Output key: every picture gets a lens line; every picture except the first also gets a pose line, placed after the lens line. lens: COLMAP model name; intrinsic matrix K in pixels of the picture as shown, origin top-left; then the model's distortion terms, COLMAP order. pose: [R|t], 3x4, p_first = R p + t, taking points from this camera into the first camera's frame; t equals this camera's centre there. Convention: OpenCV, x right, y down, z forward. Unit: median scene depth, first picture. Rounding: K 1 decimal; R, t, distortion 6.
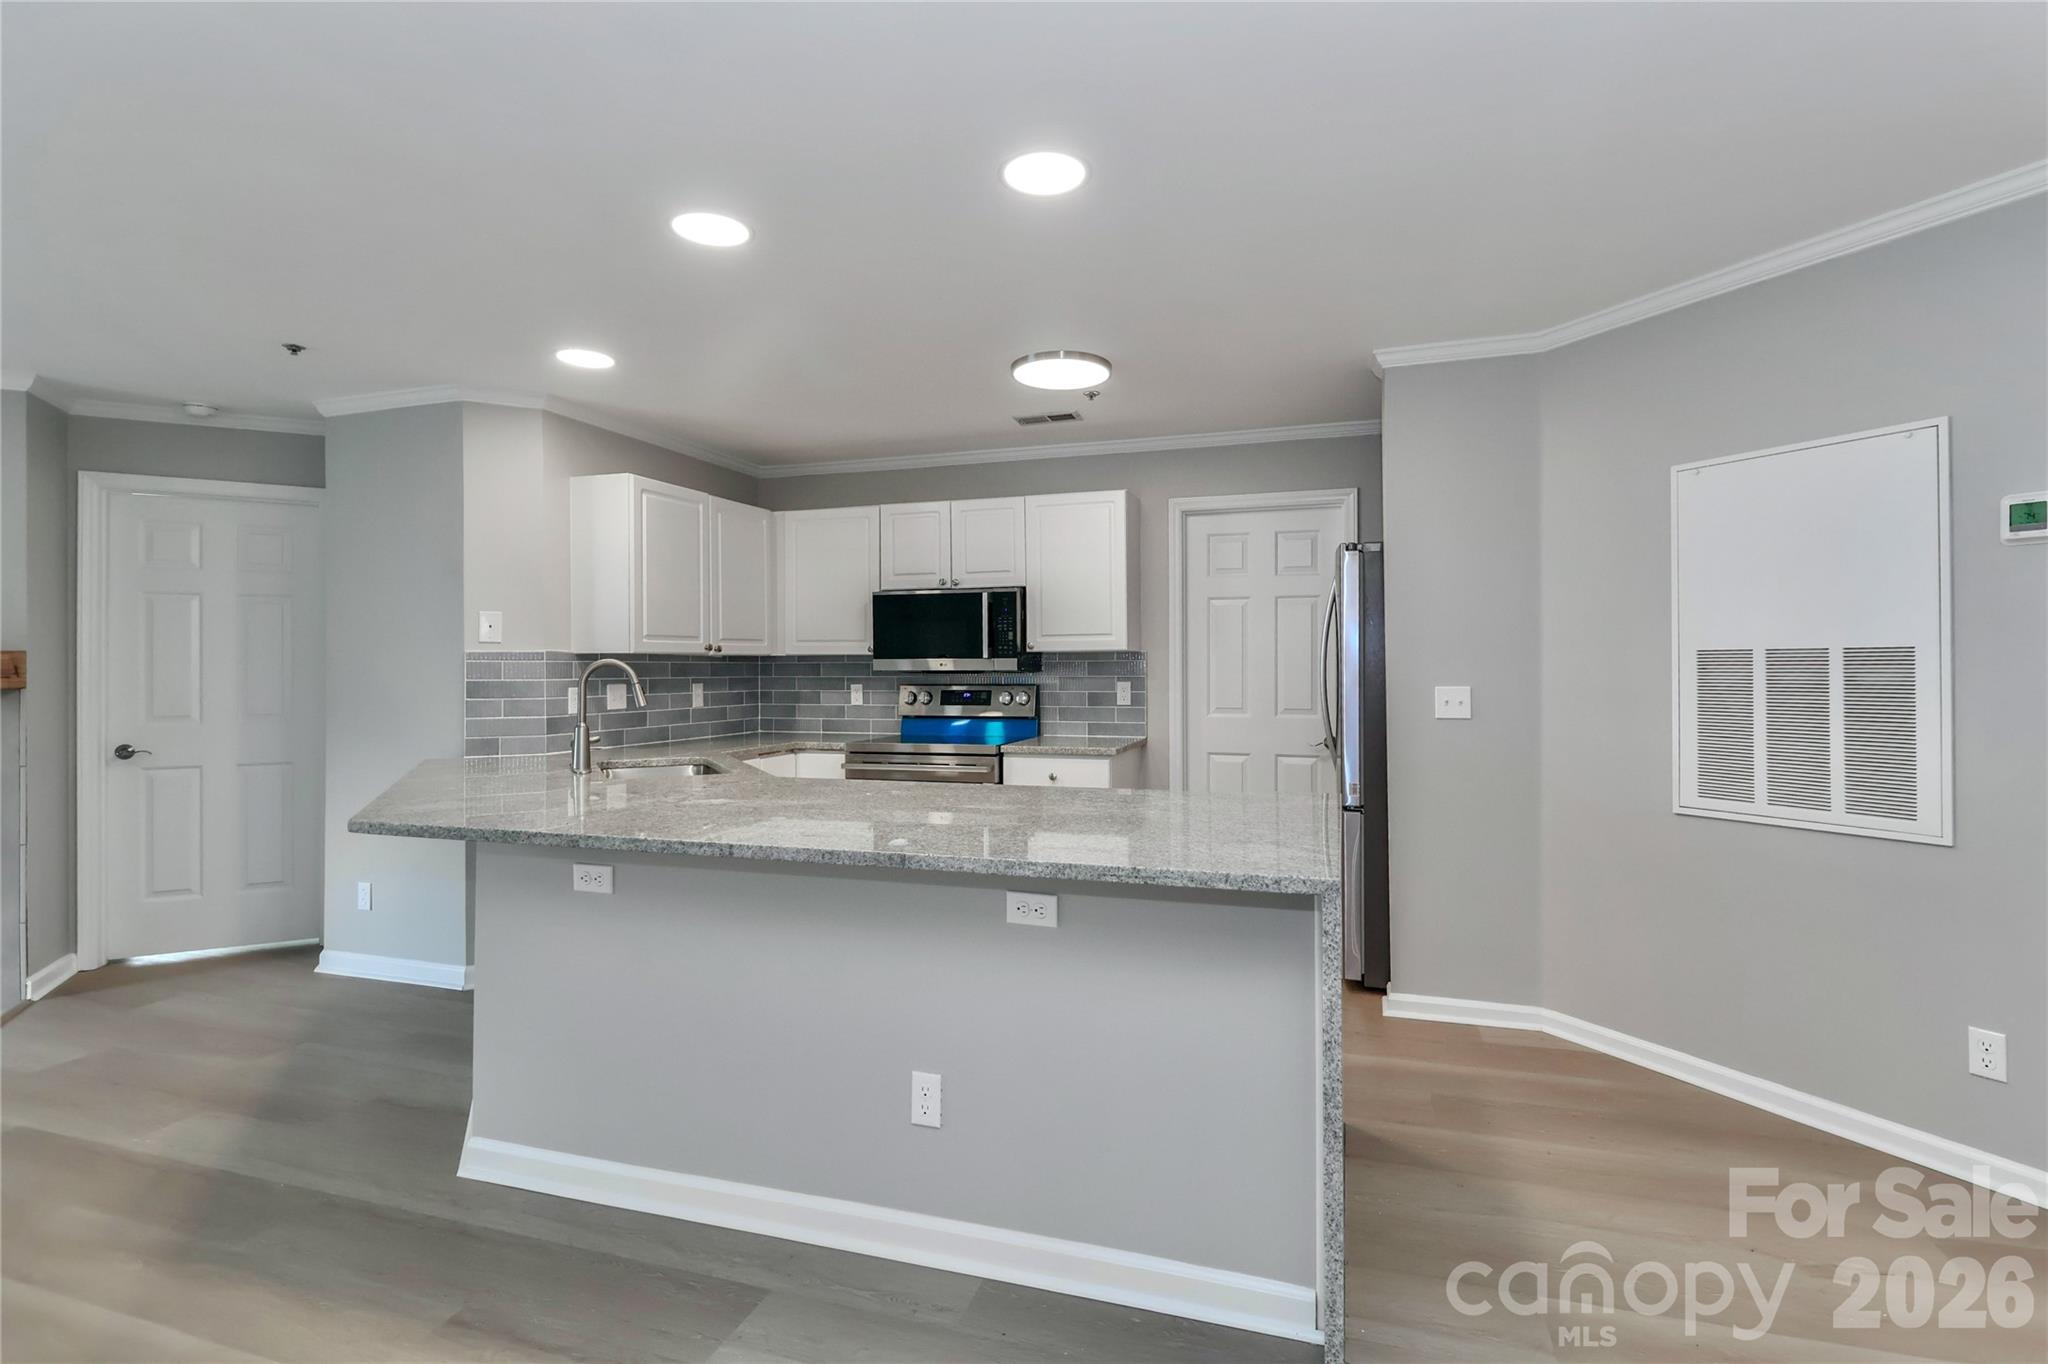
lens RADIAL K [[979.9, 0, 1019.3], [0, 979.9, 673.0], [0, 0, 1]] dist [0.035248, -0.015668]
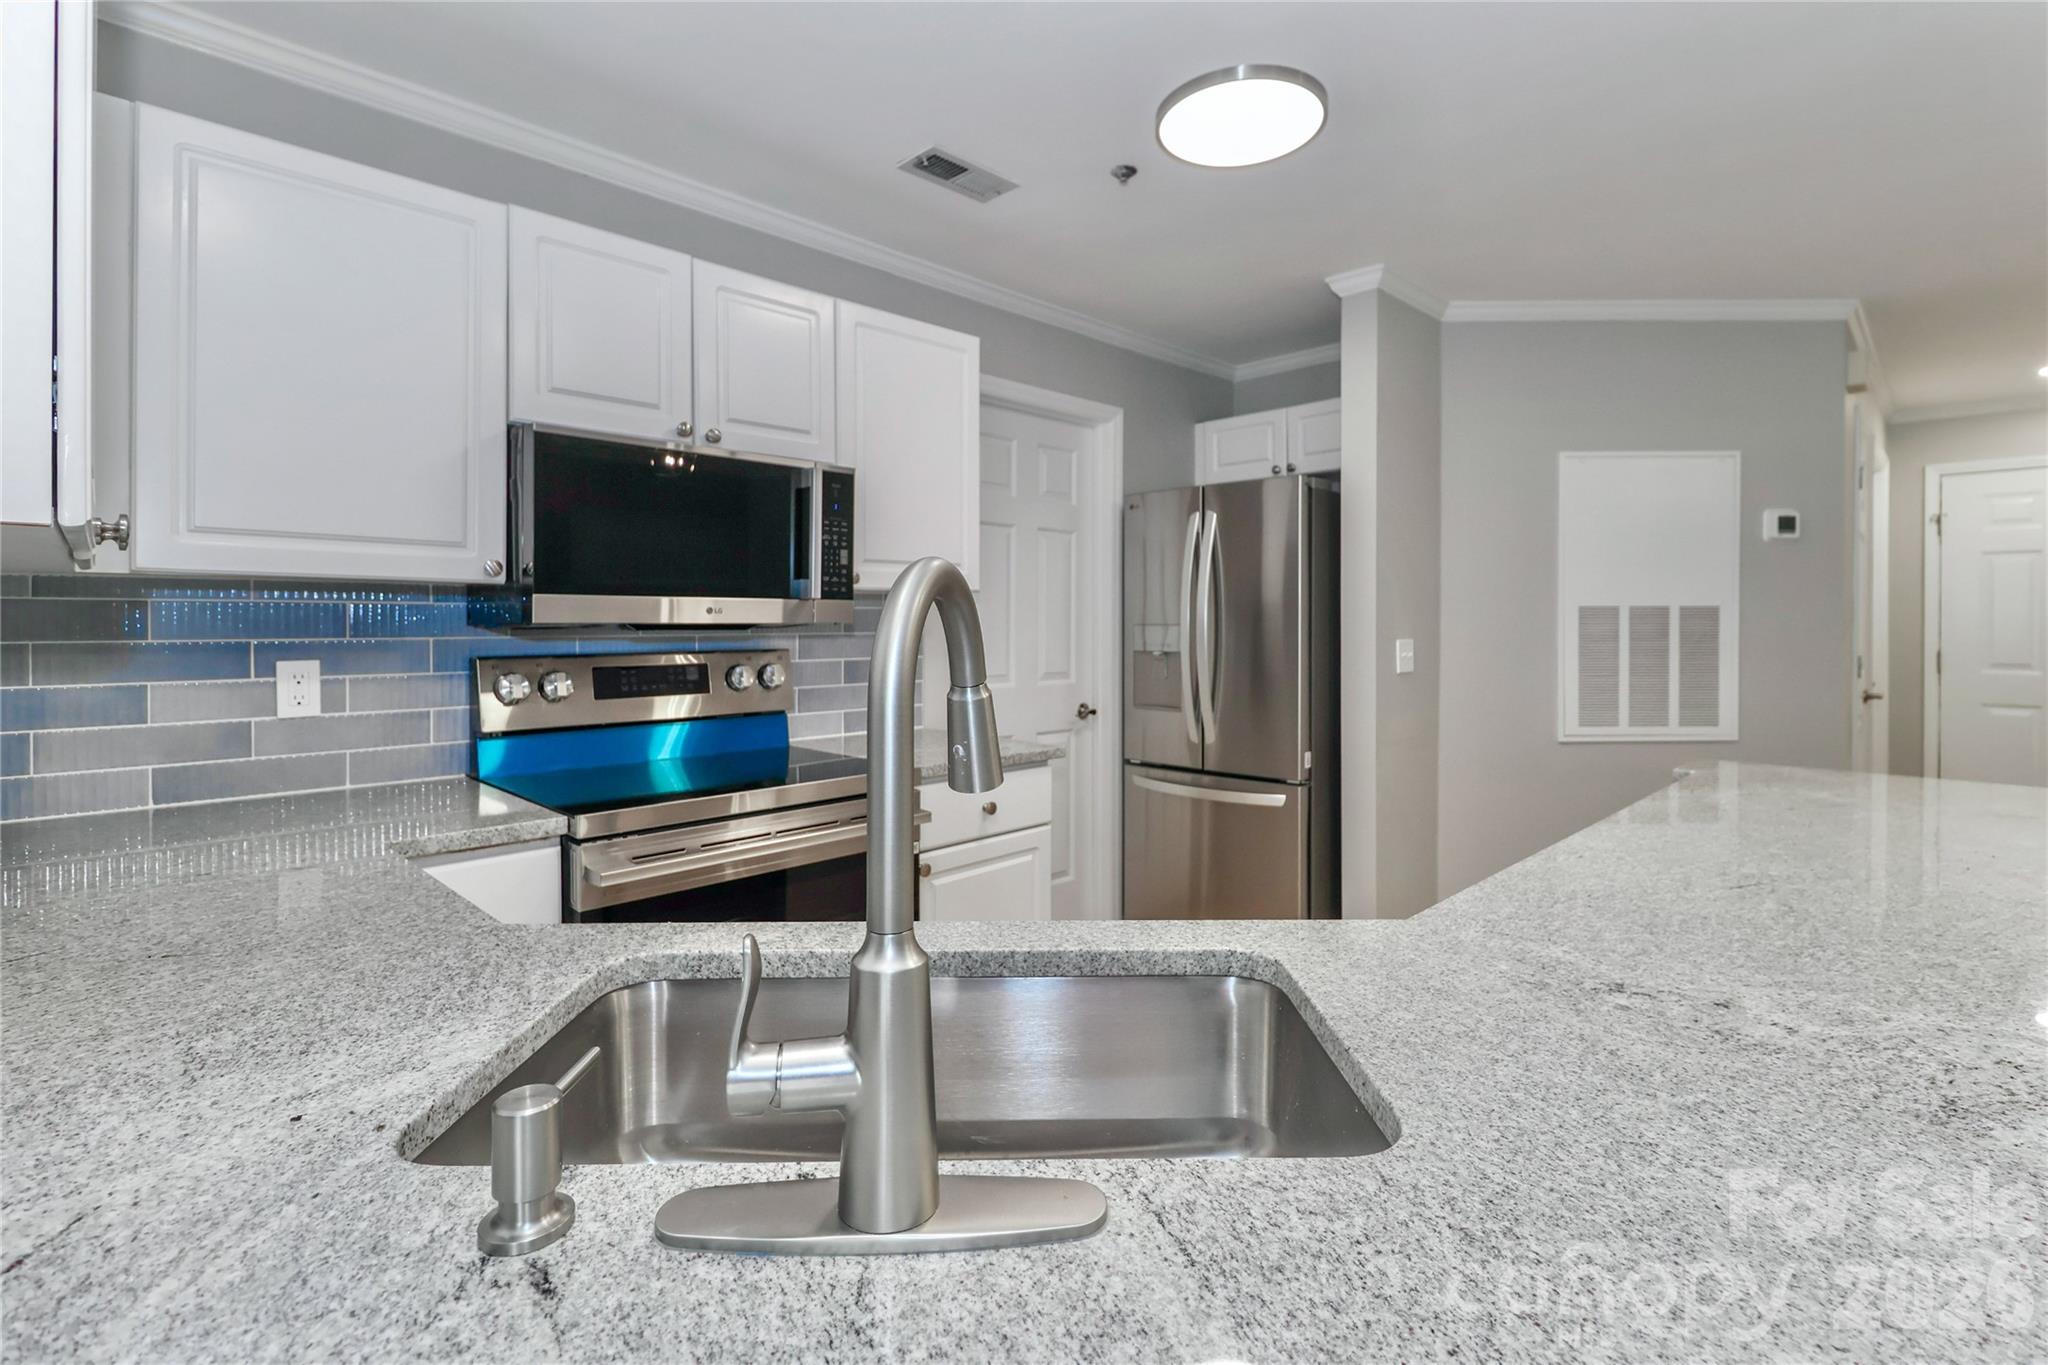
lens RADIAL K [[979.9, 0, 1047.6], [0, 979.9, 645.5], [0, 0, 1]] dist [0.035248, -0.015668]
pose [[0.425746, -0.018050, 0.904662, -0.507266], [0.003960, 0.999829, 0.018086, 0.000036], [-0.904834, -0.004118, 0.425745, 0.774028]]
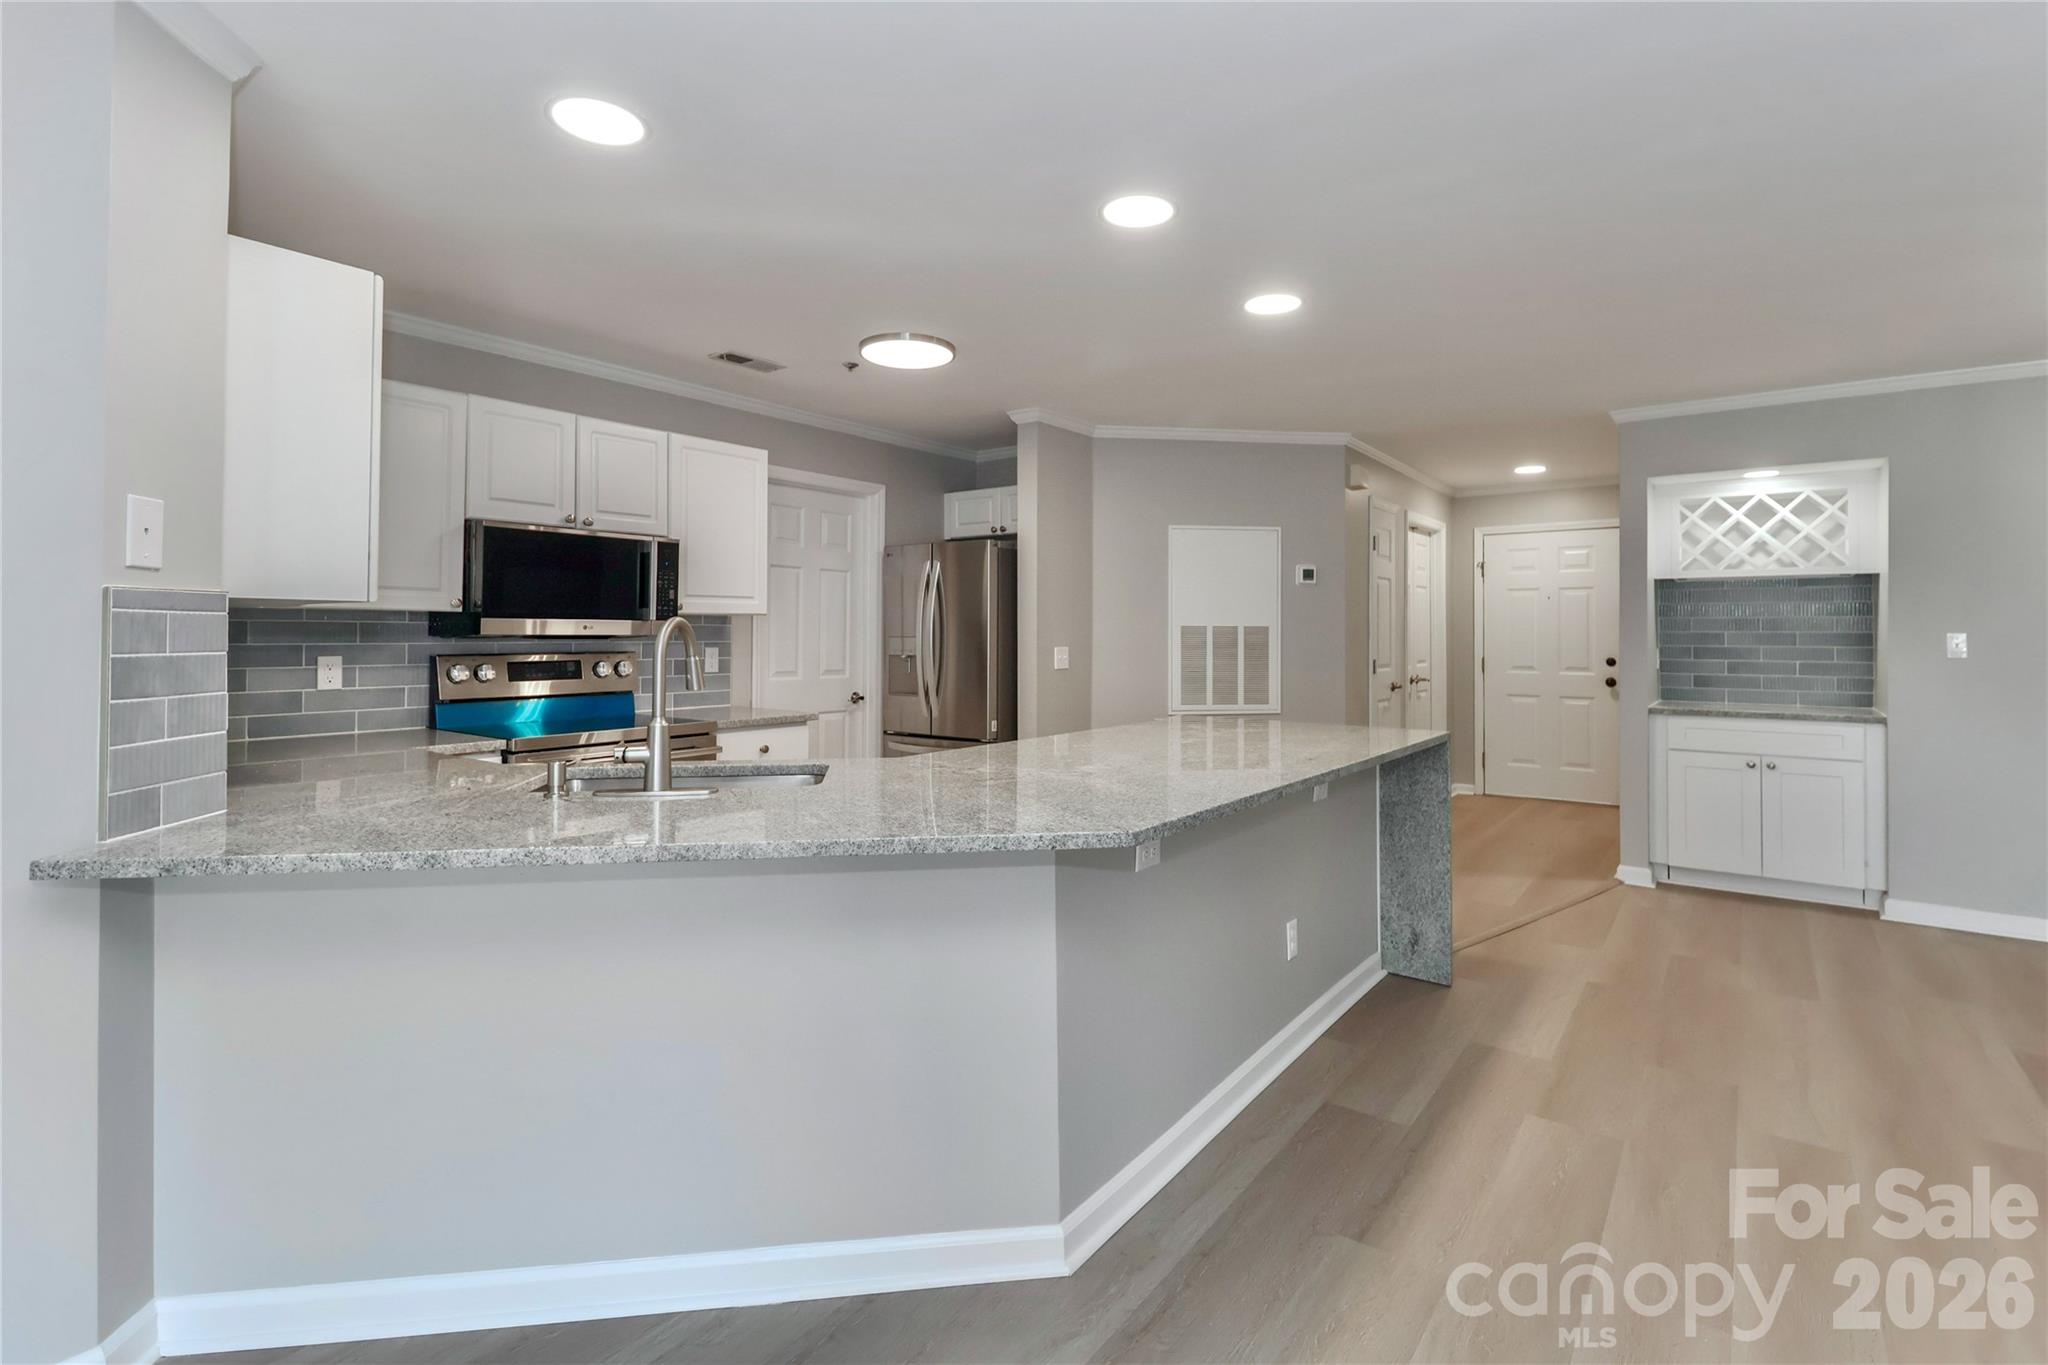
lens RADIAL K [[979.9, 0, 1049.0], [0, 979.9, 636.5], [0, 0, 1]] dist [0.035248, -0.015668]
pose [[0.299873, 0.002599, 0.953976, -0.835902], [0.000313, 0.999996, -0.002823, 0.000976], [-0.953979, 0.001145, 0.299871, 0.491916]]
